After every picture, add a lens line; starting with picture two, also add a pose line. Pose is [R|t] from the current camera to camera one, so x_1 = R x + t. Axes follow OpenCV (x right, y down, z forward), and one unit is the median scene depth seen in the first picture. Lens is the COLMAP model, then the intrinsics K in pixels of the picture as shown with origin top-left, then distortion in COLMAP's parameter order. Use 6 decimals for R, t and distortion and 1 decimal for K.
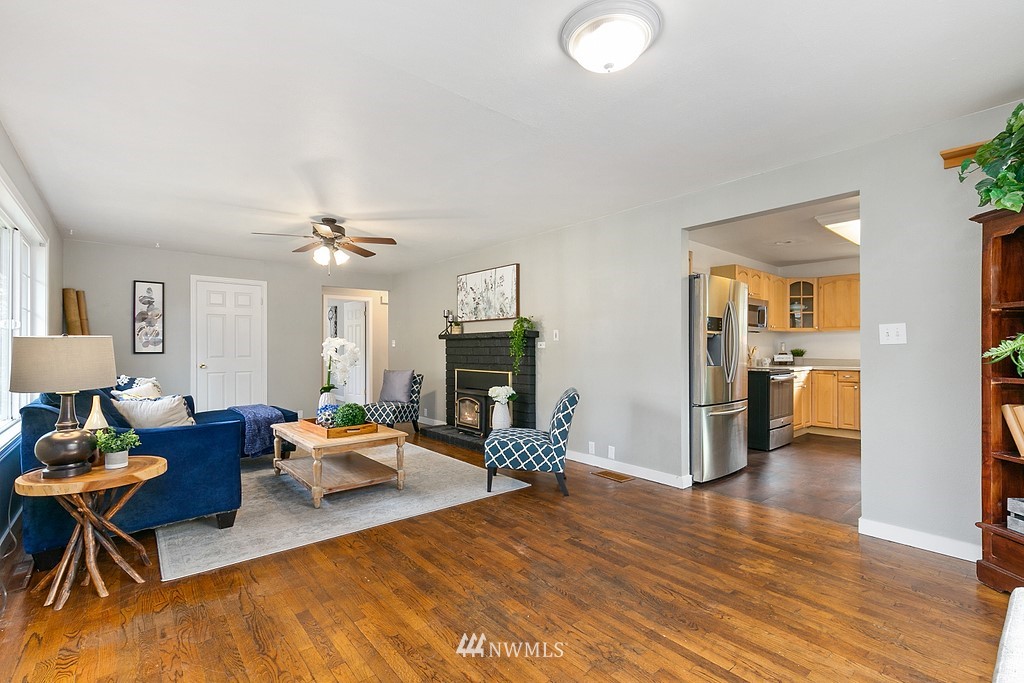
lens RADIAL K [[460.3, 0, 511.7], [0, 460.3, 344.8], [0, 0, 1]] dist [0.010158, -0.000337]
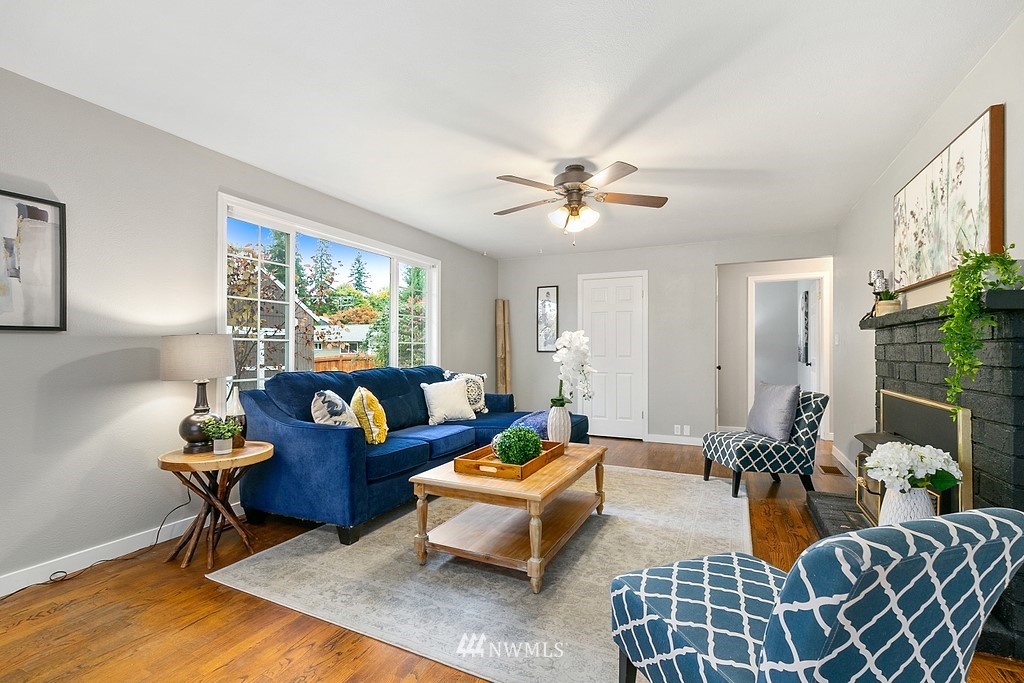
lens RADIAL K [[460.3, 0, 509.2], [0, 460.3, 346.4], [0, 0, 1]] dist [0.010158, -0.000337]
pose [[0.408830, -0.002950, -0.912606, 0.173132], [0.004224, 0.999990, -0.001341, 0.006725], [0.912601, -0.003307, 0.408838, 0.478413]]
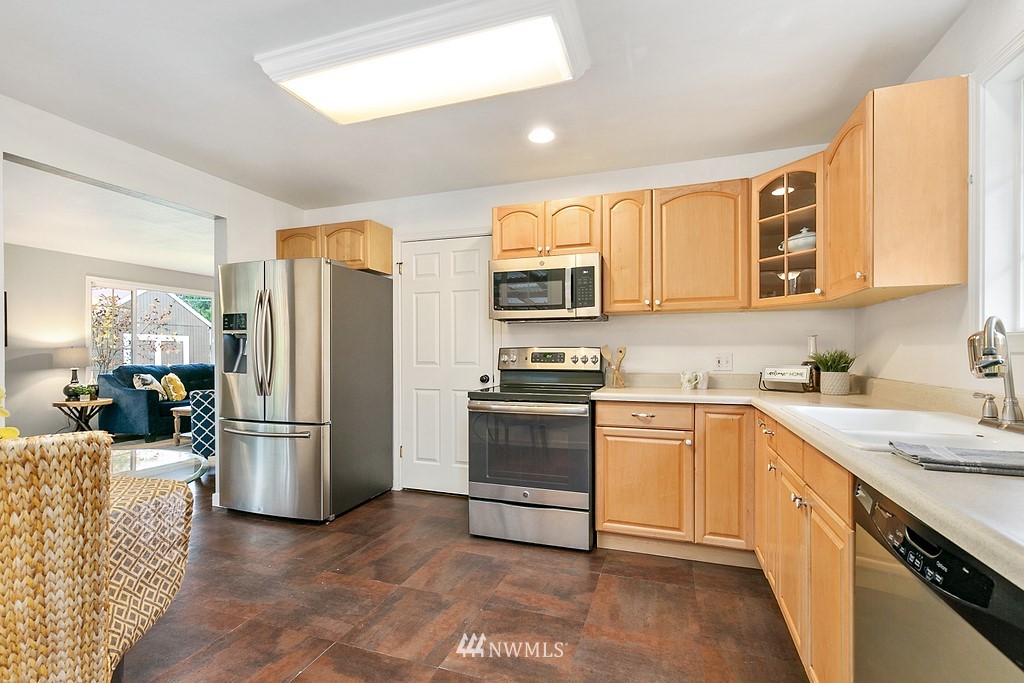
lens RADIAL K [[460.3, 0, 516.5], [0, 460.3, 356.2], [0, 0, 1]] dist [0.010158, -0.000337]
pose [[0.491309, -0.000121, -0.870985, 0.972007], [0.009536, 0.999941, 0.005240, 0.016246], [0.870933, -0.010880, 0.491281, 0.726450]]
